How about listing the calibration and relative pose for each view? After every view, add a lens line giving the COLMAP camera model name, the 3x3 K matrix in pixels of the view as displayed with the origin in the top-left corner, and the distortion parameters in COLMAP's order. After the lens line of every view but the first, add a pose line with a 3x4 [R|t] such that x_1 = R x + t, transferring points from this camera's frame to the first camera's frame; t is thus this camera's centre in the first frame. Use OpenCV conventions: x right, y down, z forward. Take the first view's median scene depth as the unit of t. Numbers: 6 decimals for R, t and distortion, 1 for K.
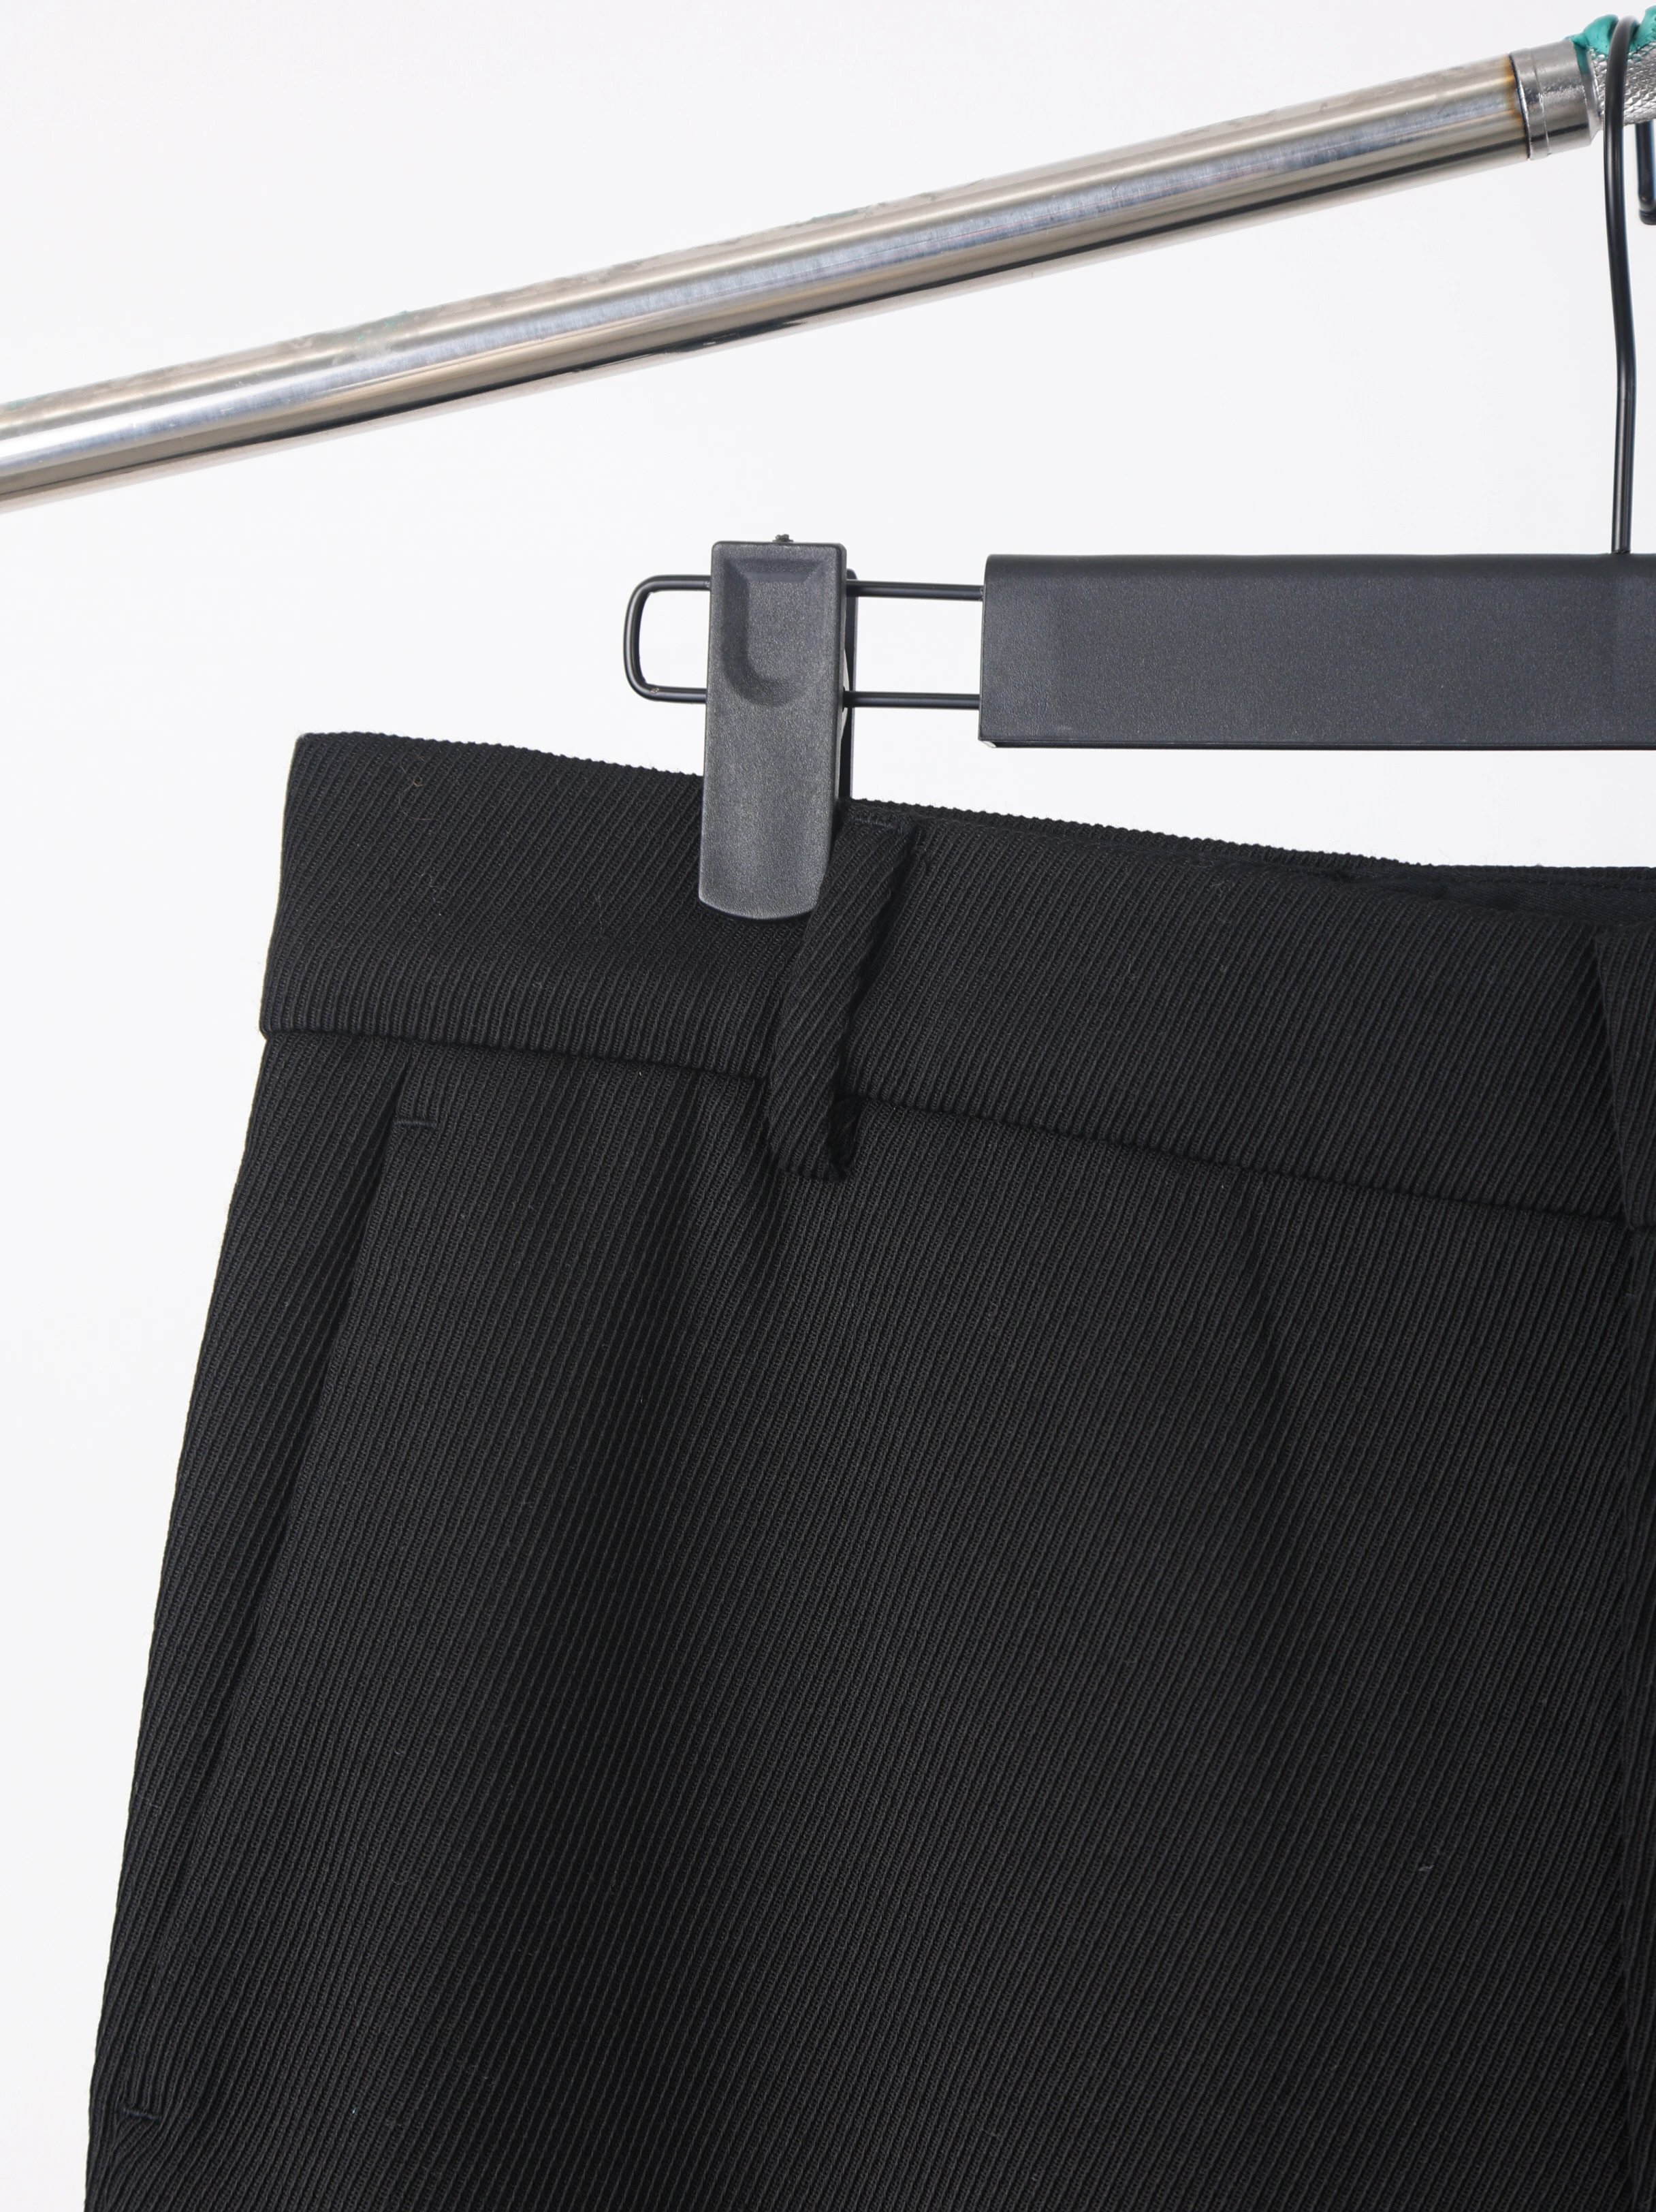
lens RADIAL K [[6631.7, 0, 828.0], [0, 6631.7, 1106.0], [0, 0, 1]] dist [0.543879, -1.421184]
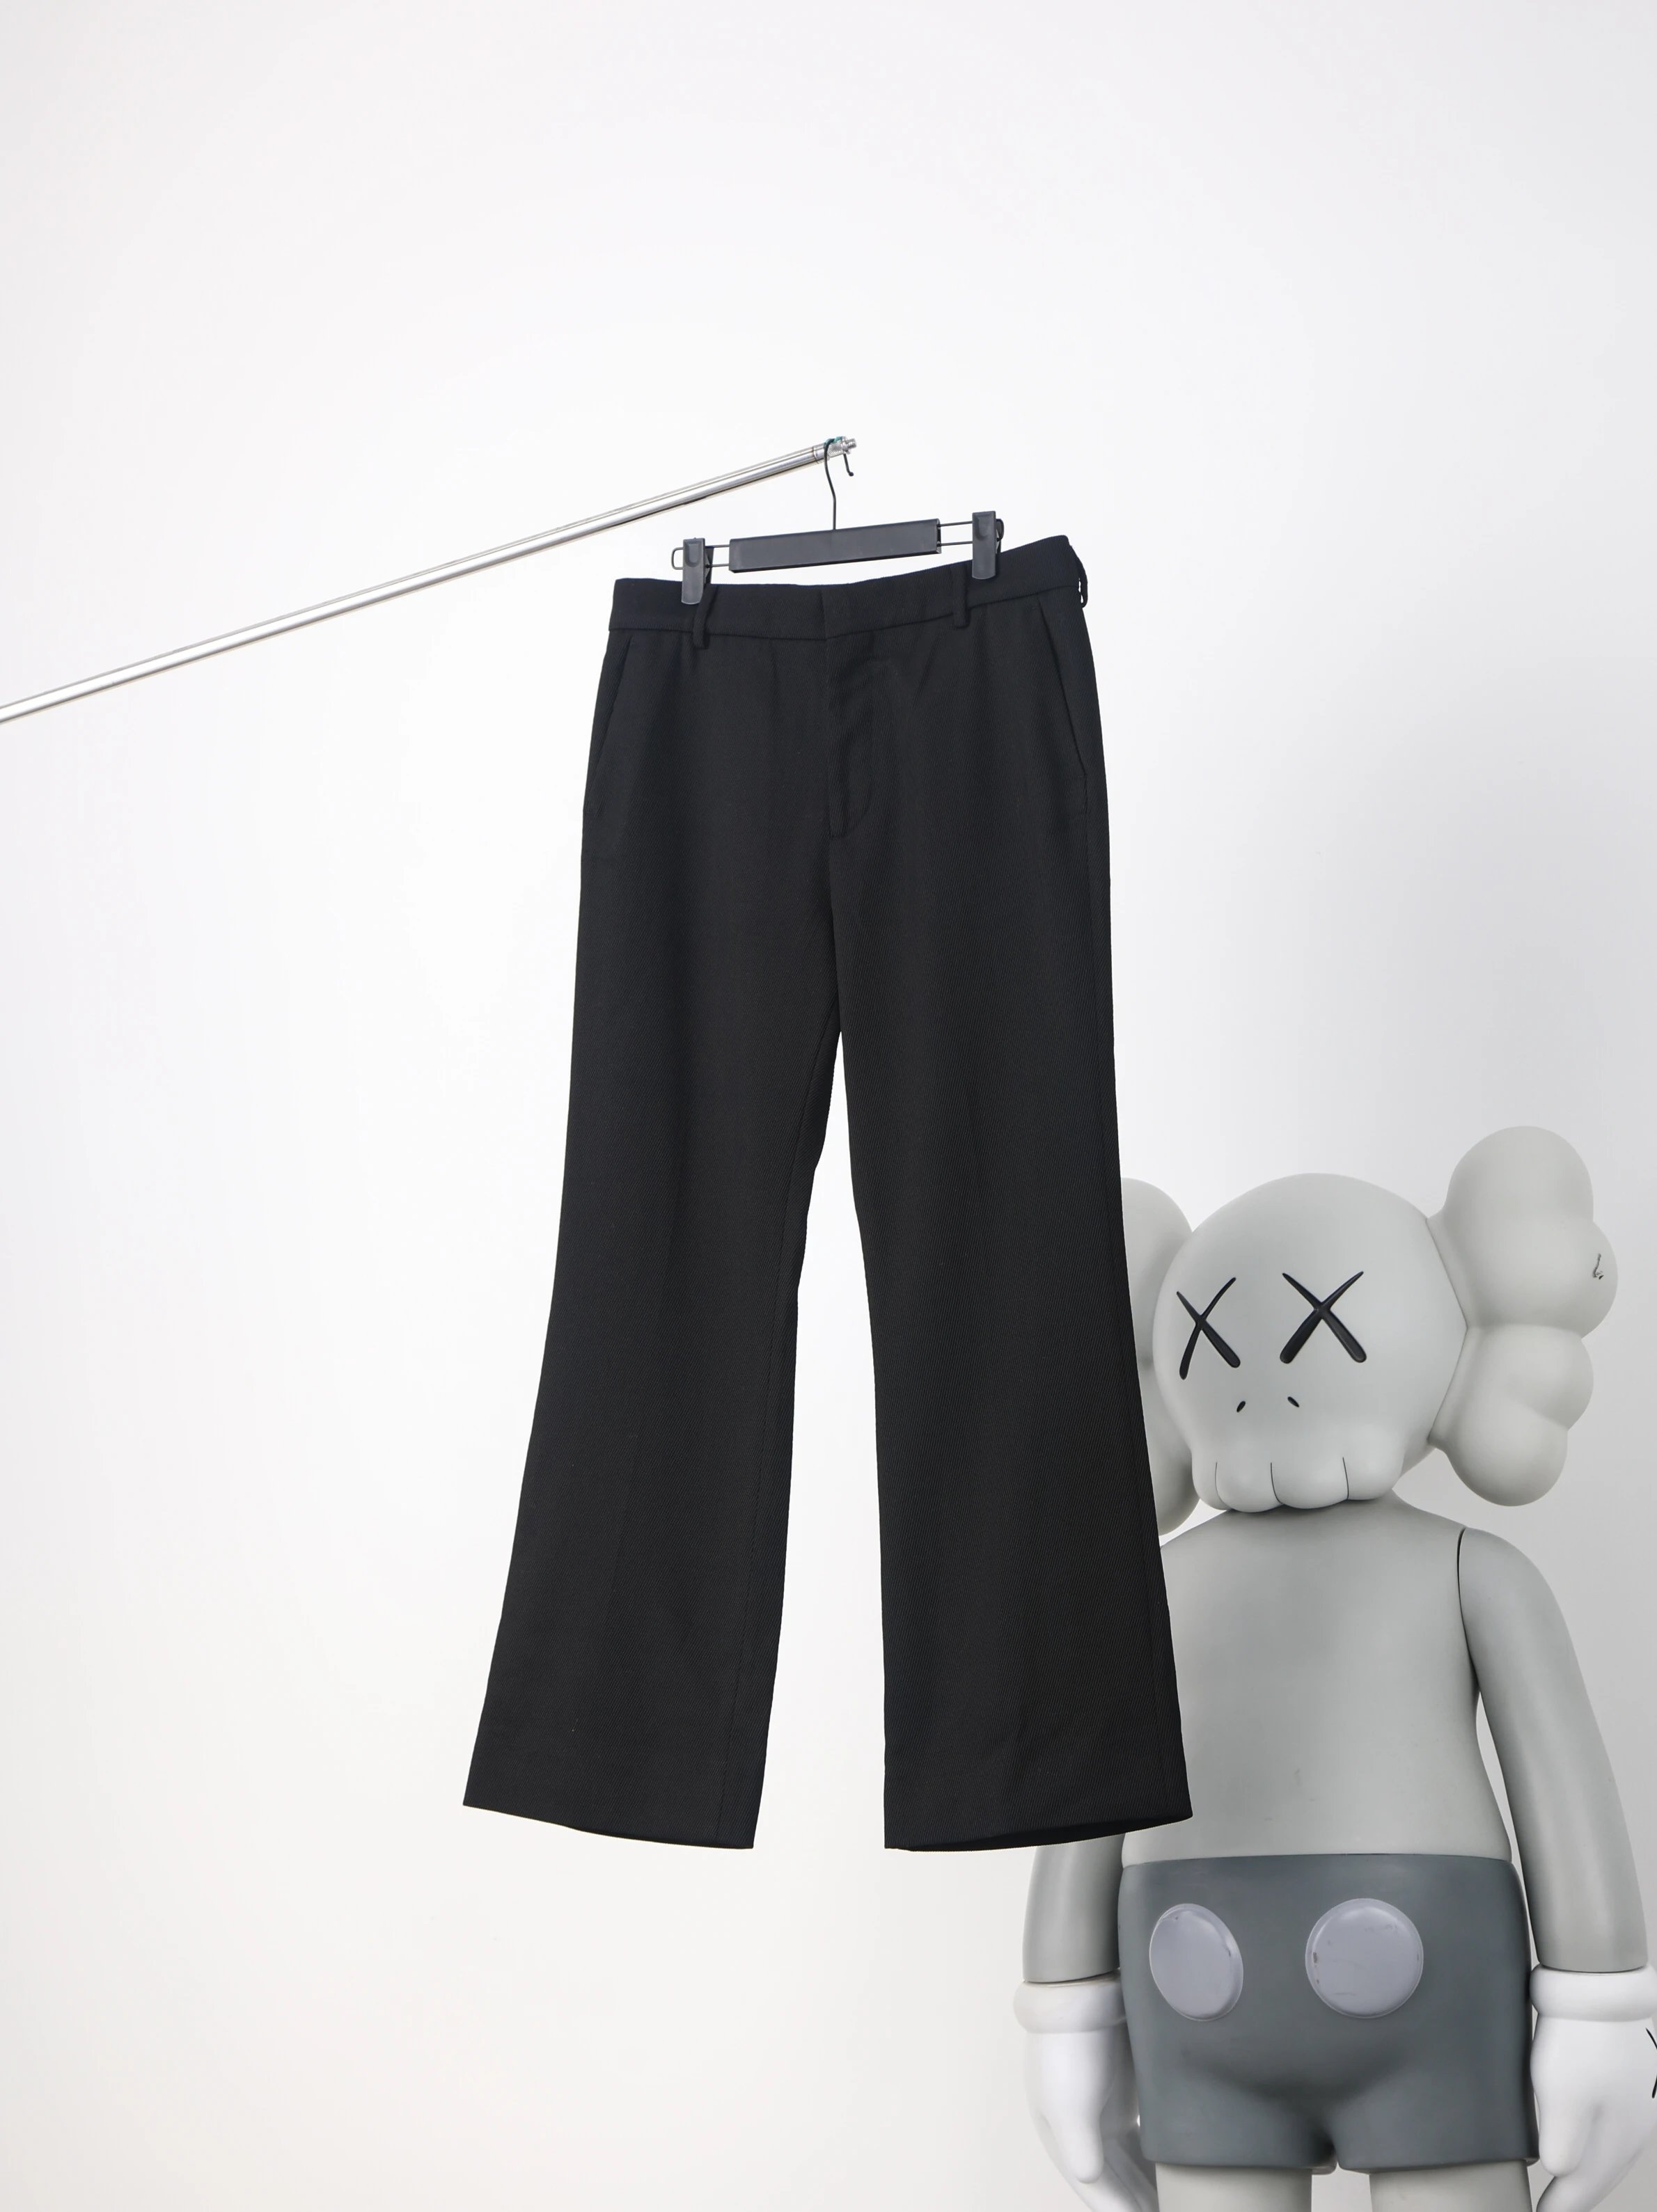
lens RADIAL K [[4616.3, 0, 828.5], [0, 4616.3, 1106.0], [0, 0, 1]] dist [0.260496, 0.268441]
pose [[0.977261, -0.044218, -0.207379, 0.924152], [0.024450, 0.994990, -0.096938, 0.800636], [0.210627, 0.089664, 0.973446, -2.843947]]
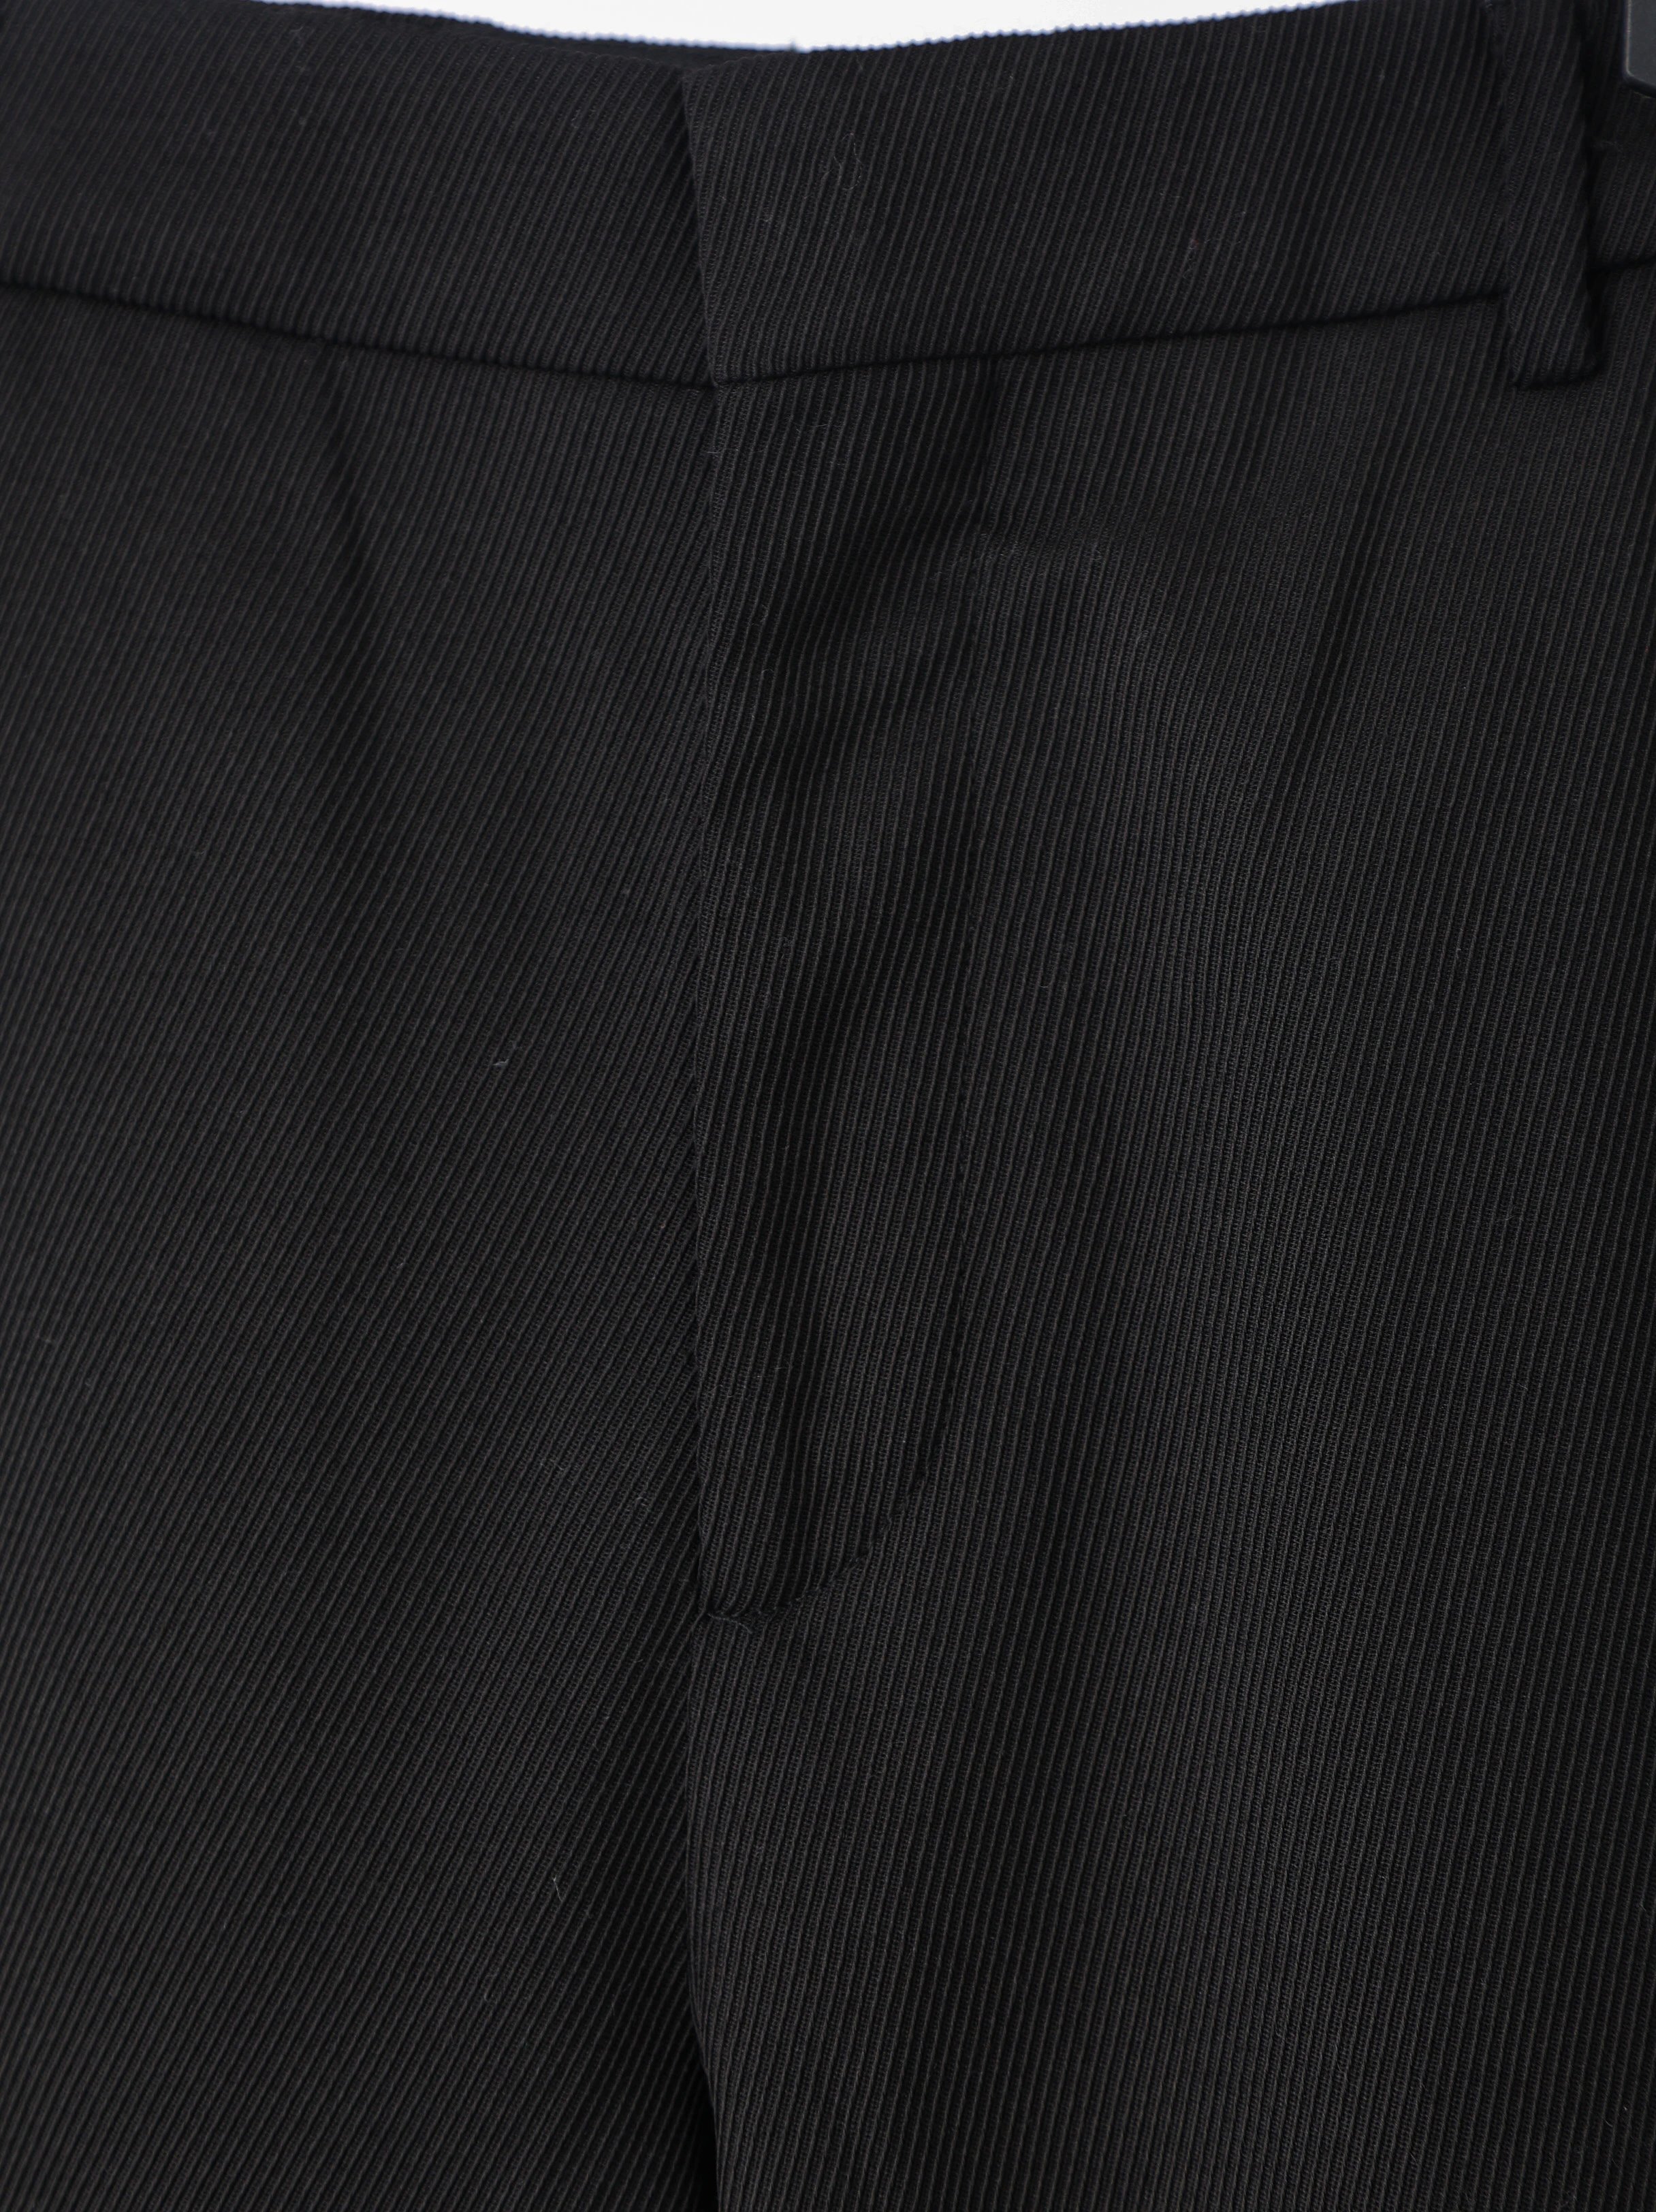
lens RADIAL K [[4243.5, 0, 828.0], [0, 4243.5, 1106.0], [0, 0, 1]] dist [-0.005501, 1.507107]
pose [[0.997469, 0.007384, 0.070716, 0.092415], [-0.008704, 0.999793, 0.018378, 0.107613], [-0.070566, -0.018947, 0.997327, 0.387513]]
